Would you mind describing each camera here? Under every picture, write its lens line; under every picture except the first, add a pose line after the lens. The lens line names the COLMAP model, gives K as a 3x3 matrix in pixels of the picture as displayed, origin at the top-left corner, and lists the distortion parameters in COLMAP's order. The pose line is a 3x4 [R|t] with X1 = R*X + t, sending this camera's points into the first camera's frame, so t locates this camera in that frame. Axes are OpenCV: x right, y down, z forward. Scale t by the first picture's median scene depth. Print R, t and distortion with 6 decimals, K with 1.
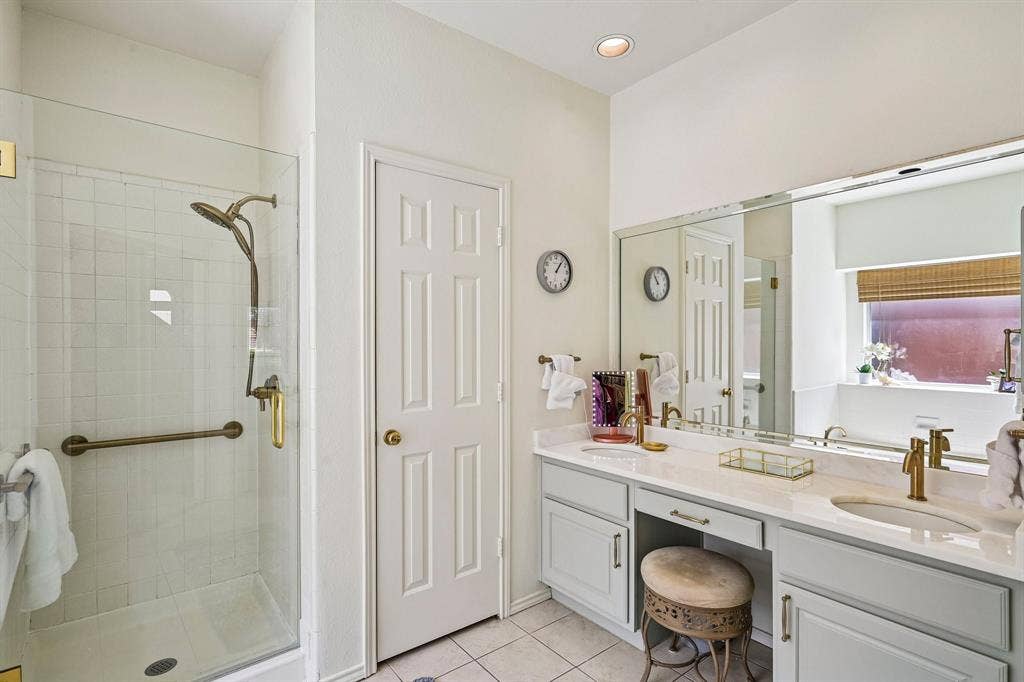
lens RADIAL K [[494.4, 0, 513.5], [0, 494.4, 341.7], [0, 0, 1]] dist [0.009426, 0.000954]
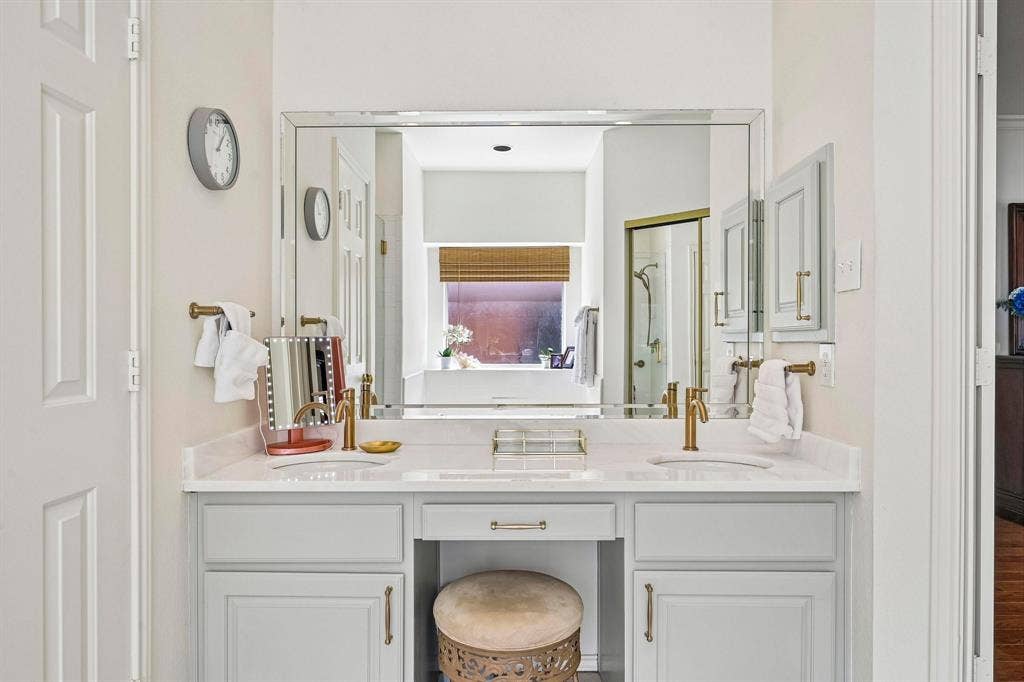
lens RADIAL K [[617.8, 0, 512.4], [0, 617.8, 344.7], [0, 0, 1]] dist [0.007354, -0.007632]
pose [[0.636126, -0.002220, 0.771582, -0.235145], [-0.003469, 0.999978, 0.005738, 0.067332], [-0.771578, -0.006327, 0.636104, 0.325877]]
